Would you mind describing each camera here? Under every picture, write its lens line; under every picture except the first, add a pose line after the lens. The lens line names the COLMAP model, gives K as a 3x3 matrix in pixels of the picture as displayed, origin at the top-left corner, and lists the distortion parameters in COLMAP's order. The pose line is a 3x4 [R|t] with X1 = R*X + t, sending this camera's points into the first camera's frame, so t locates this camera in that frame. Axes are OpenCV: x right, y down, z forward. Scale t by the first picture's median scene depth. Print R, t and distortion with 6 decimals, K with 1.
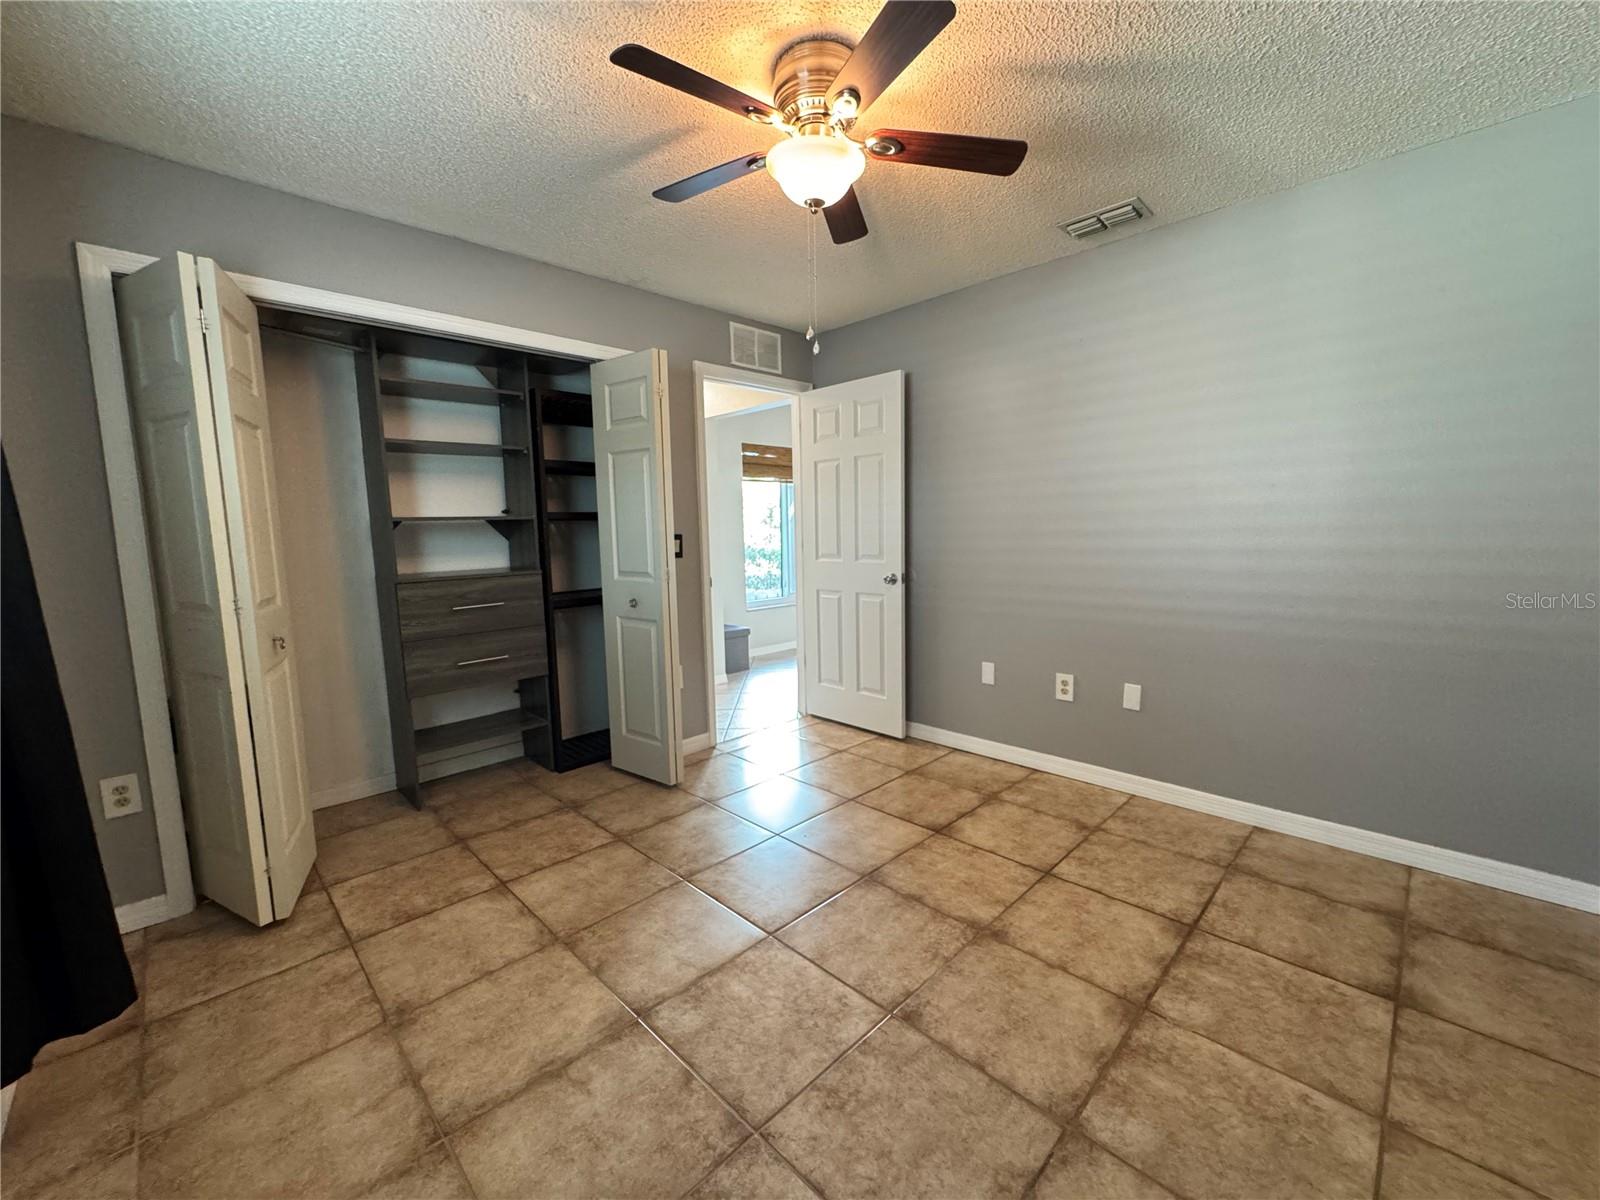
lens RADIAL K [[643.2, 0, 800.0], [0, 643.2, 600.0], [0, 0, 1]] dist [0.000979, 0.000340]
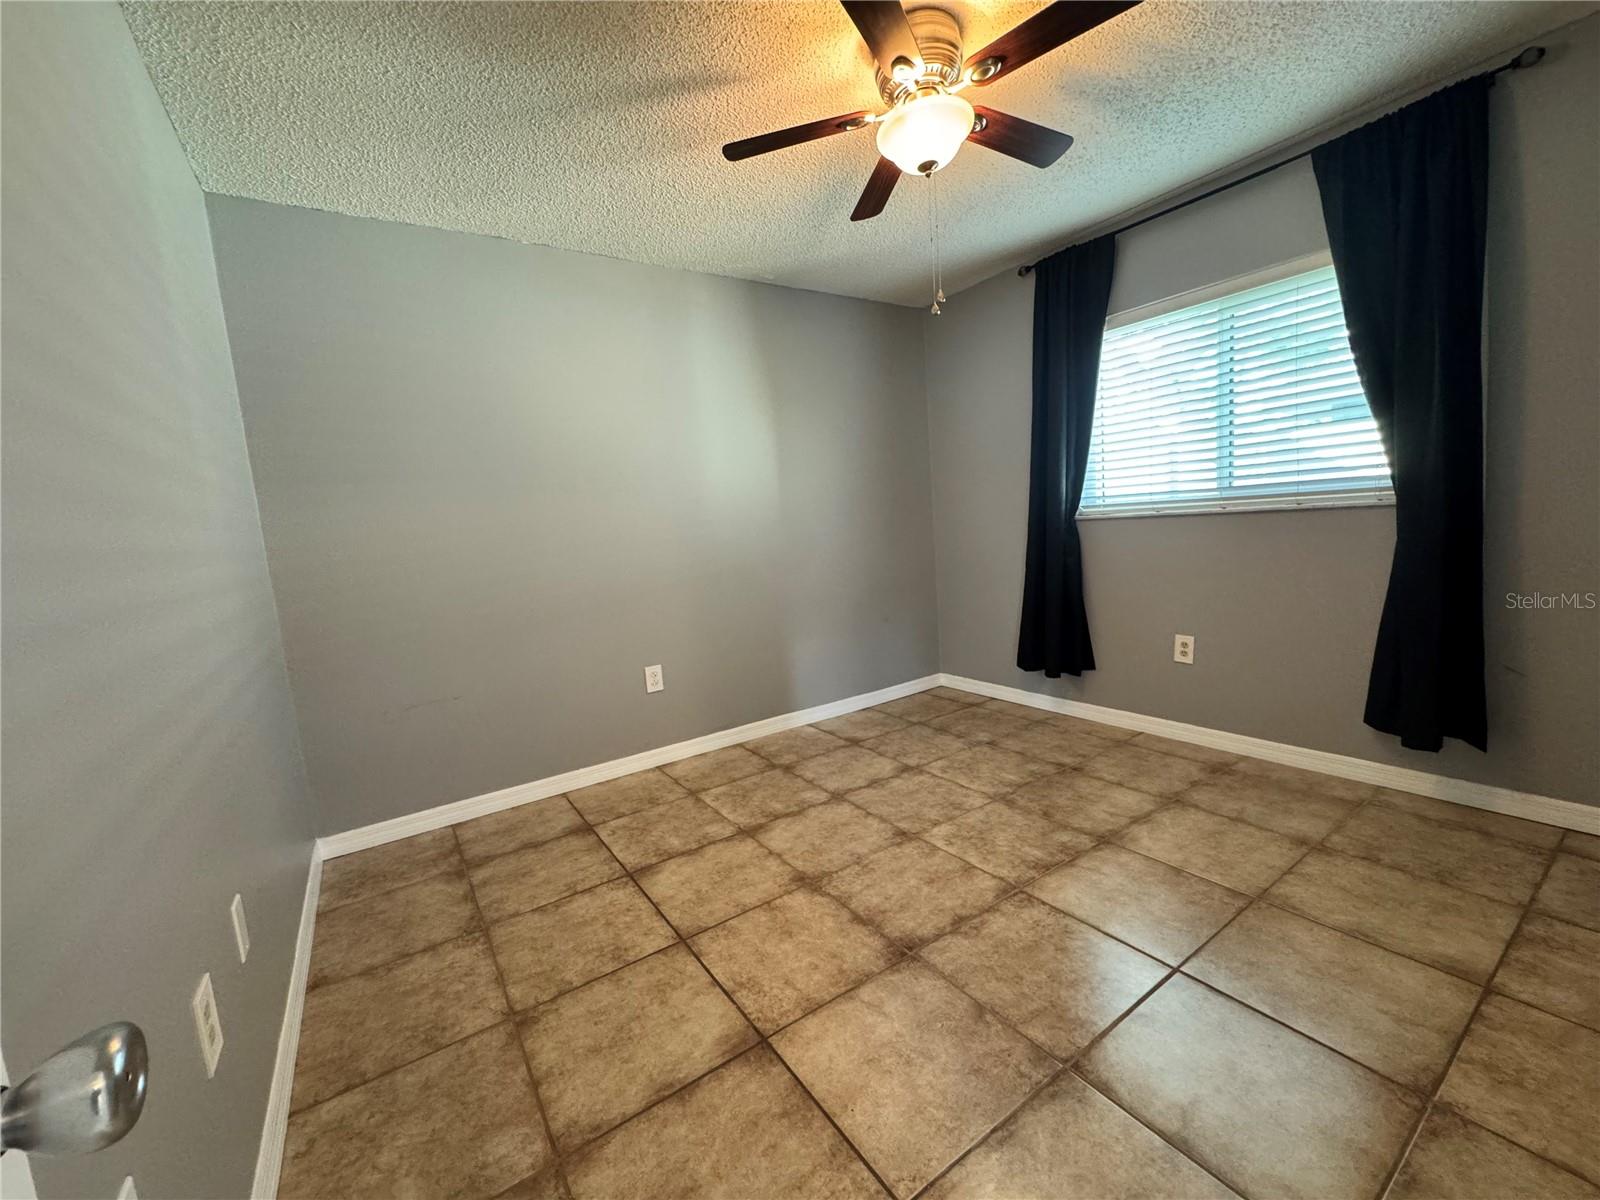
lens RADIAL K [[643.2, 0, 800.0], [0, 643.2, 600.0], [0, 0, 1]] dist [0.000979, 0.000340]
pose [[-0.977823, 0.069515, 0.197558, 0.062744], [0.114468, 0.967334, 0.226189, -0.186620], [-0.175381, 0.243787, -0.953839, 1.990772]]
